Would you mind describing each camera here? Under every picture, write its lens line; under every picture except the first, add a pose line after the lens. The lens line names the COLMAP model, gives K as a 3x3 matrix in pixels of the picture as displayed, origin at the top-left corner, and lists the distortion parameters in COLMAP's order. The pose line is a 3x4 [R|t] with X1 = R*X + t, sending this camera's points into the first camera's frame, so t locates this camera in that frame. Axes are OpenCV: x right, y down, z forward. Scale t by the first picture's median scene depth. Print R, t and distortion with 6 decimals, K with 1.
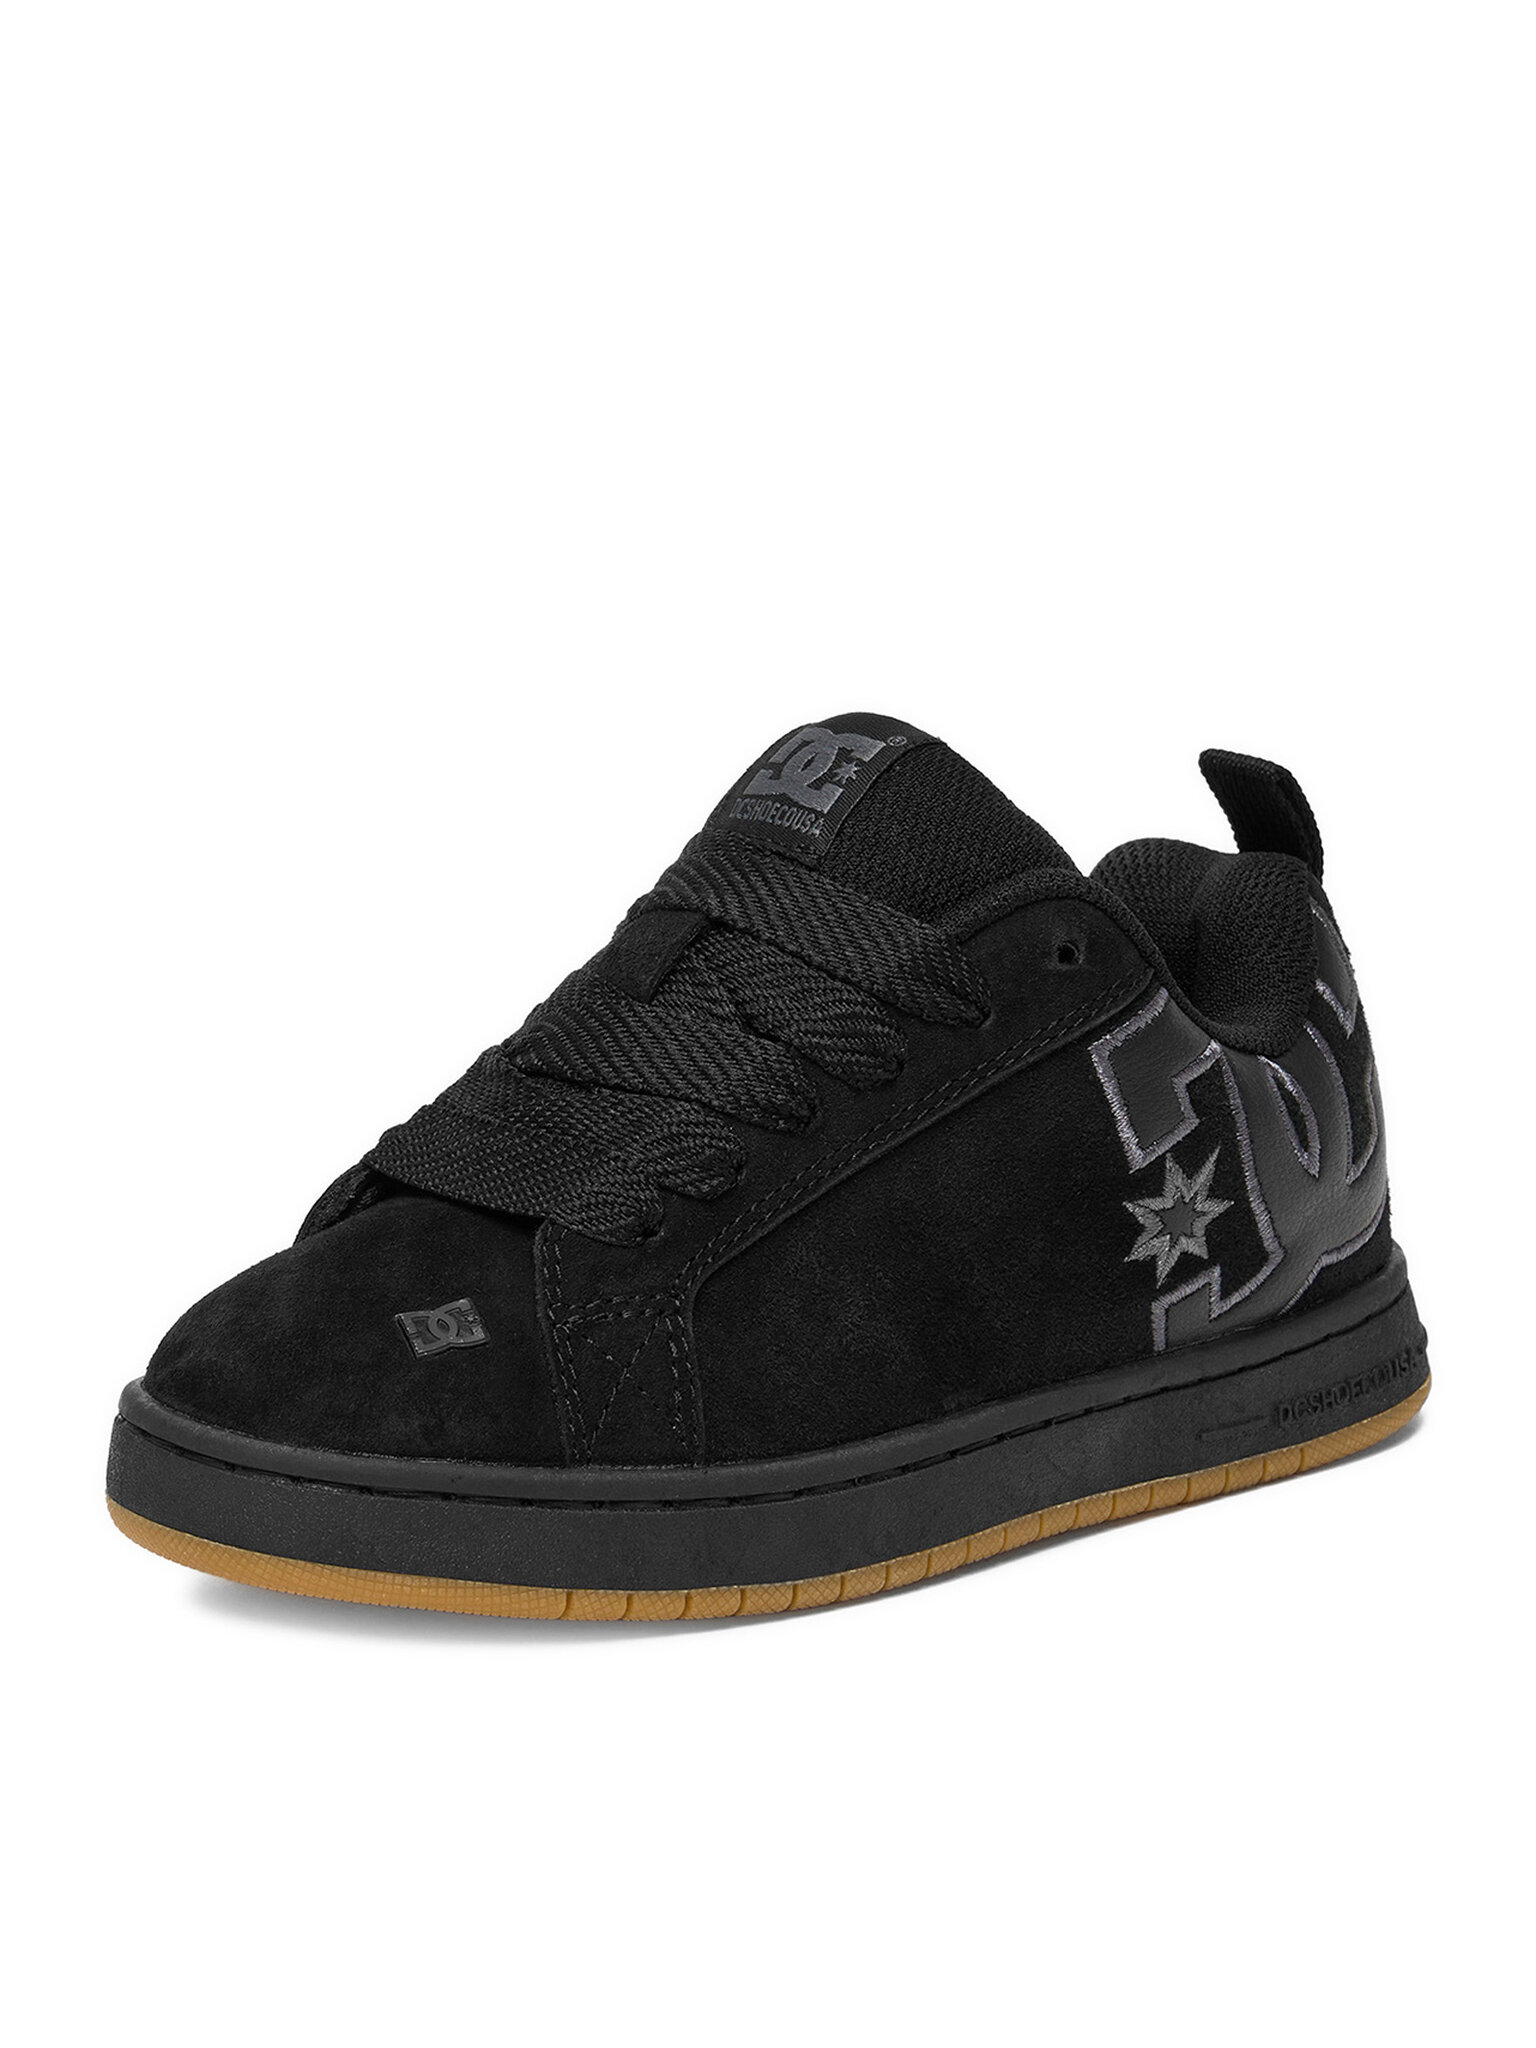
lens RADIAL K [[6036.1, 0, 767.8], [0, 6036.1, 1022.8], [0, 0, 1]] dist [-0.023282, 0.000000]
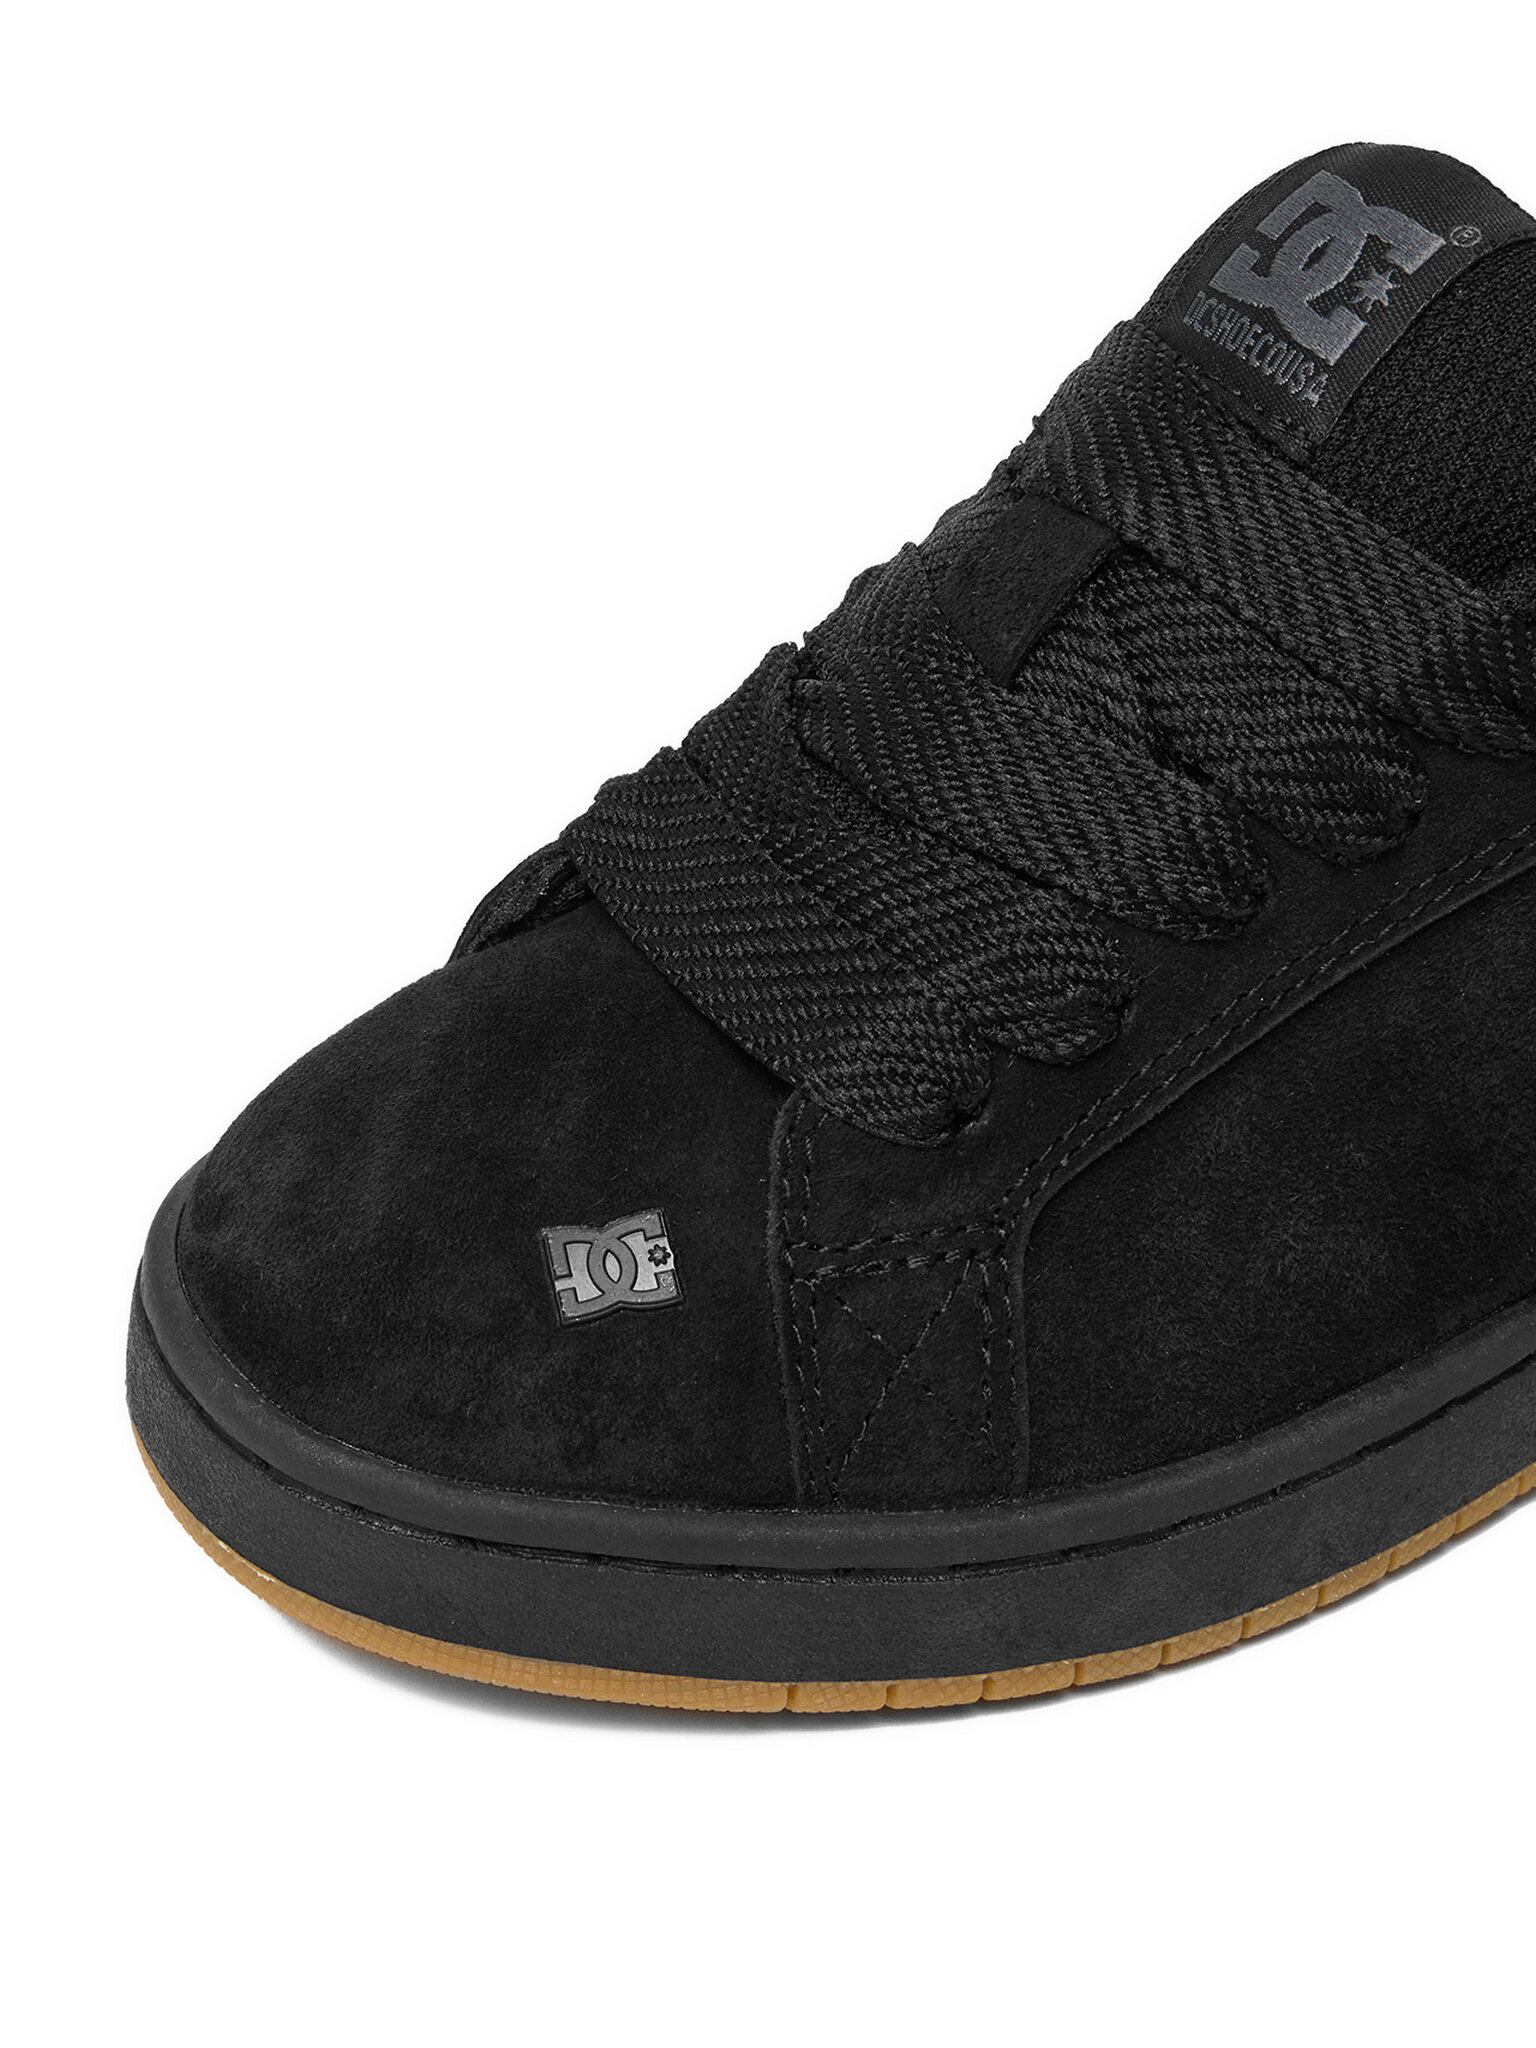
lens RADIAL K [[5066.2, 0, 768.0], [0, 5066.2, 1023.8], [0, 0, 1]] dist [-0.034877, 0.000000]
pose [[0.988379, 0.089755, -0.122681, 0.022286], [-0.045455, 0.944651, 0.324914, -0.137098], [0.145053, -0.315562, 0.937753, 0.509357]]
